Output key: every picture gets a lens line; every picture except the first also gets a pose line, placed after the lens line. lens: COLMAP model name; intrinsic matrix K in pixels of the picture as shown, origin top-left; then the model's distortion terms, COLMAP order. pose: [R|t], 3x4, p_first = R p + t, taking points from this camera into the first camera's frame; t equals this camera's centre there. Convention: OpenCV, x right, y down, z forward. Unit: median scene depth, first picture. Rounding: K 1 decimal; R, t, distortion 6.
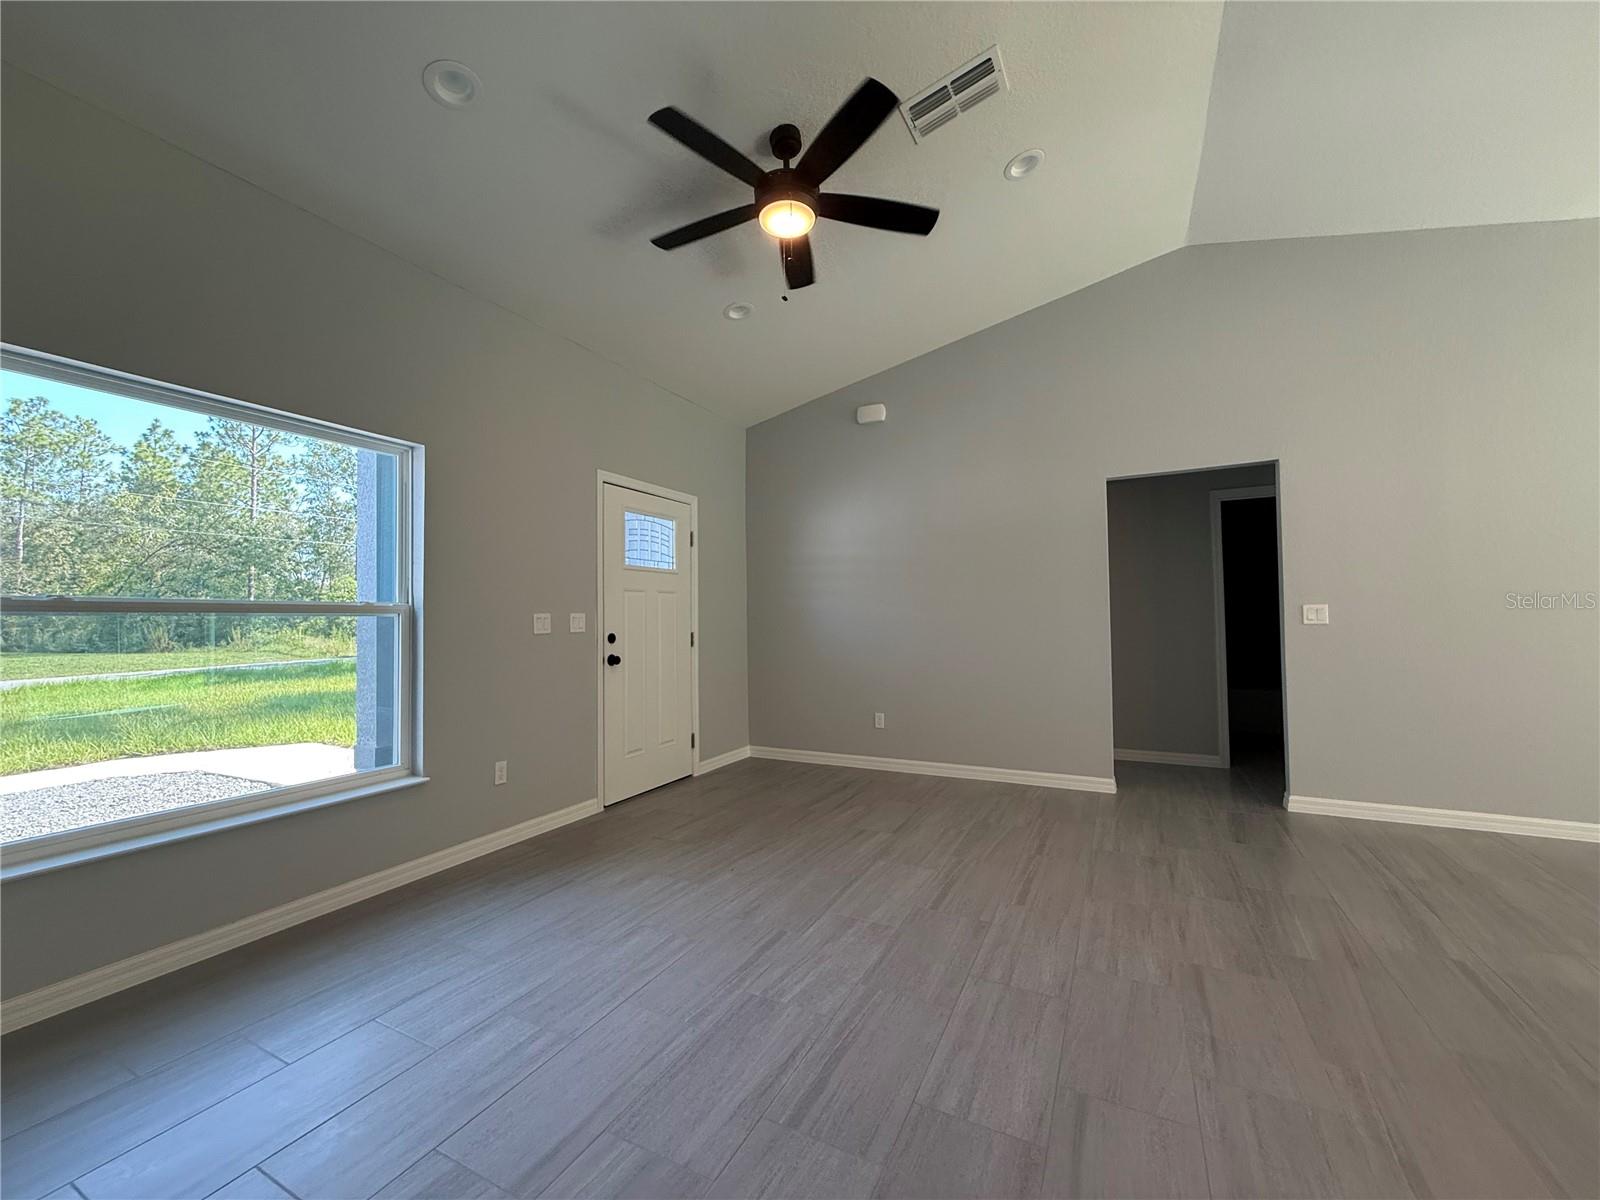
lens RADIAL K [[638.9, 0, 792.1], [0, 638.9, 602.6], [0, 0, 1]] dist [0.004258, -0.000142]
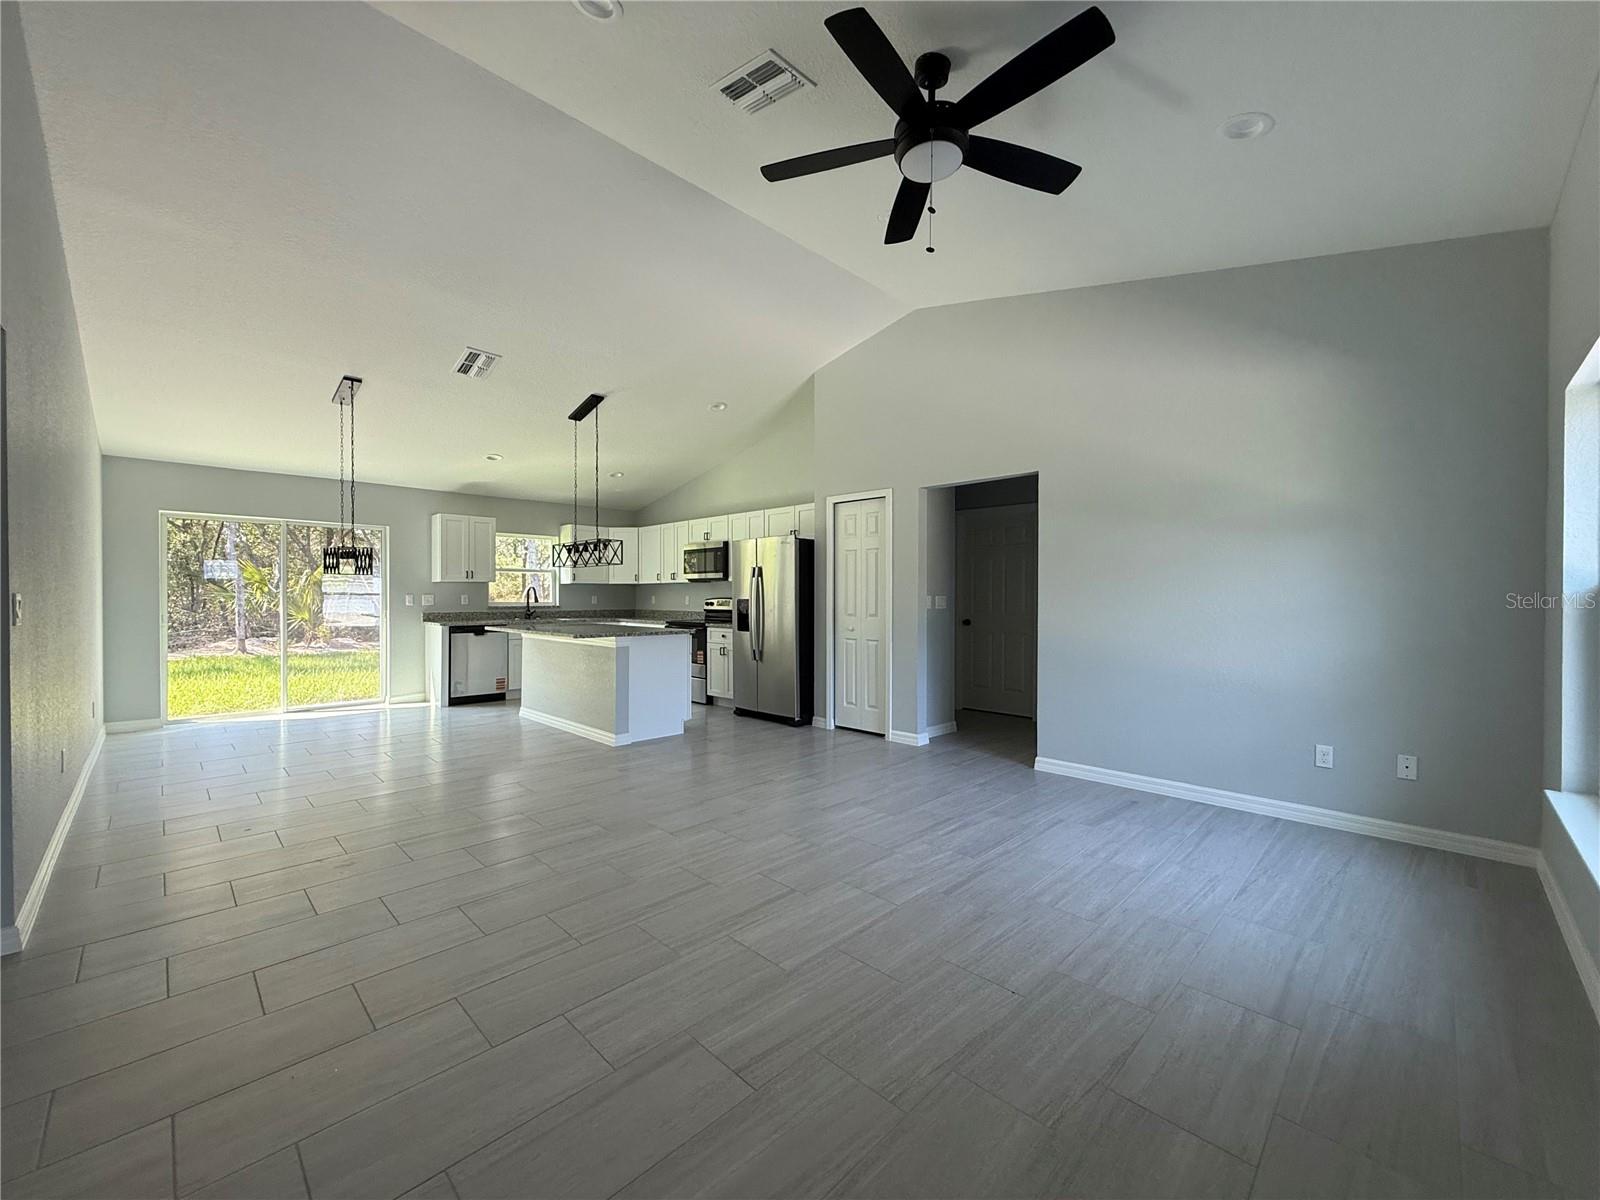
lens RADIAL K [[638.9, 0, 797.7], [0, 638.9, 599.0], [0, 0, 1]] dist [0.004258, -0.000142]
pose [[-0.955798, 0.011930, 0.293781, -0.090990], [0.004430, 0.999647, -0.026181, 0.038869], [-0.293990, -0.023723, -0.955514, 1.958601]]
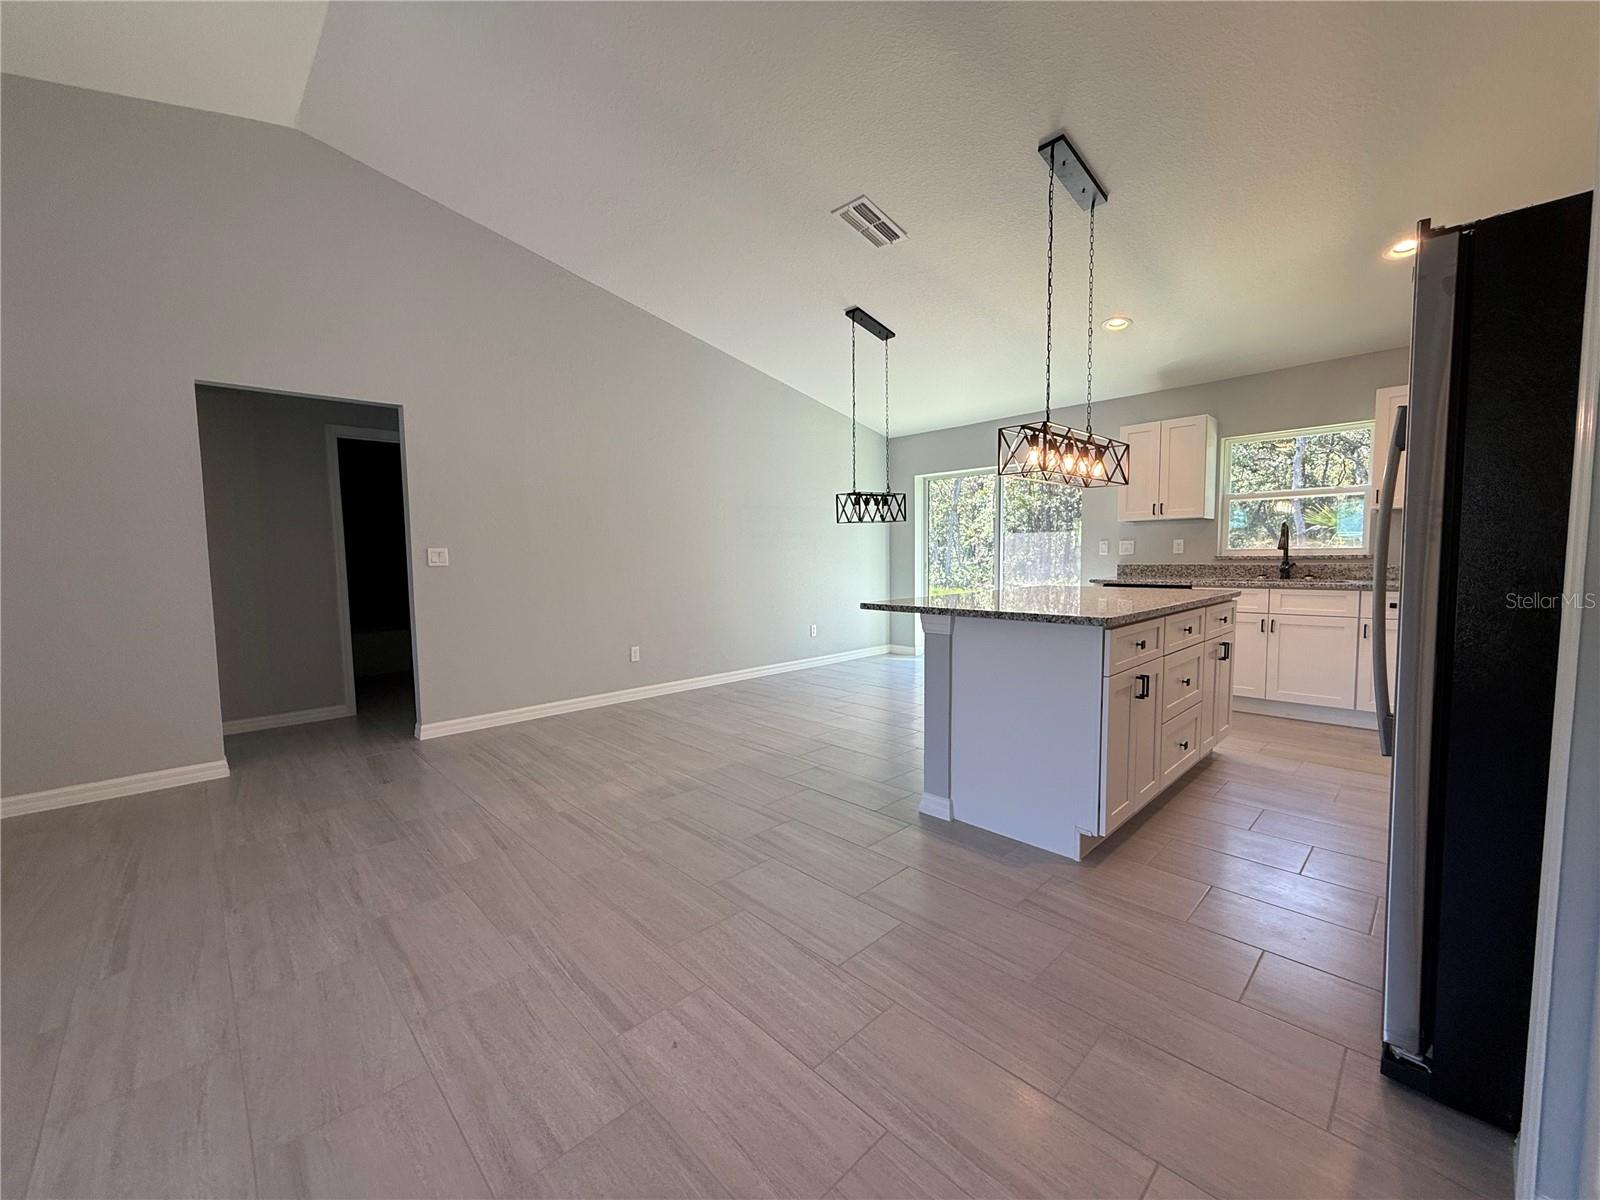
lens RADIAL K [[638.9, 0, 795.3], [0, 638.9, 602.8], [0, 0, 1]] dist [0.004258, -0.000142]
pose [[0.316191, -0.062688, 0.946622, -0.044380], [-0.016466, 0.997301, 0.071544, 0.010485], [-0.948553, -0.038209, 0.314305, 0.099358]]
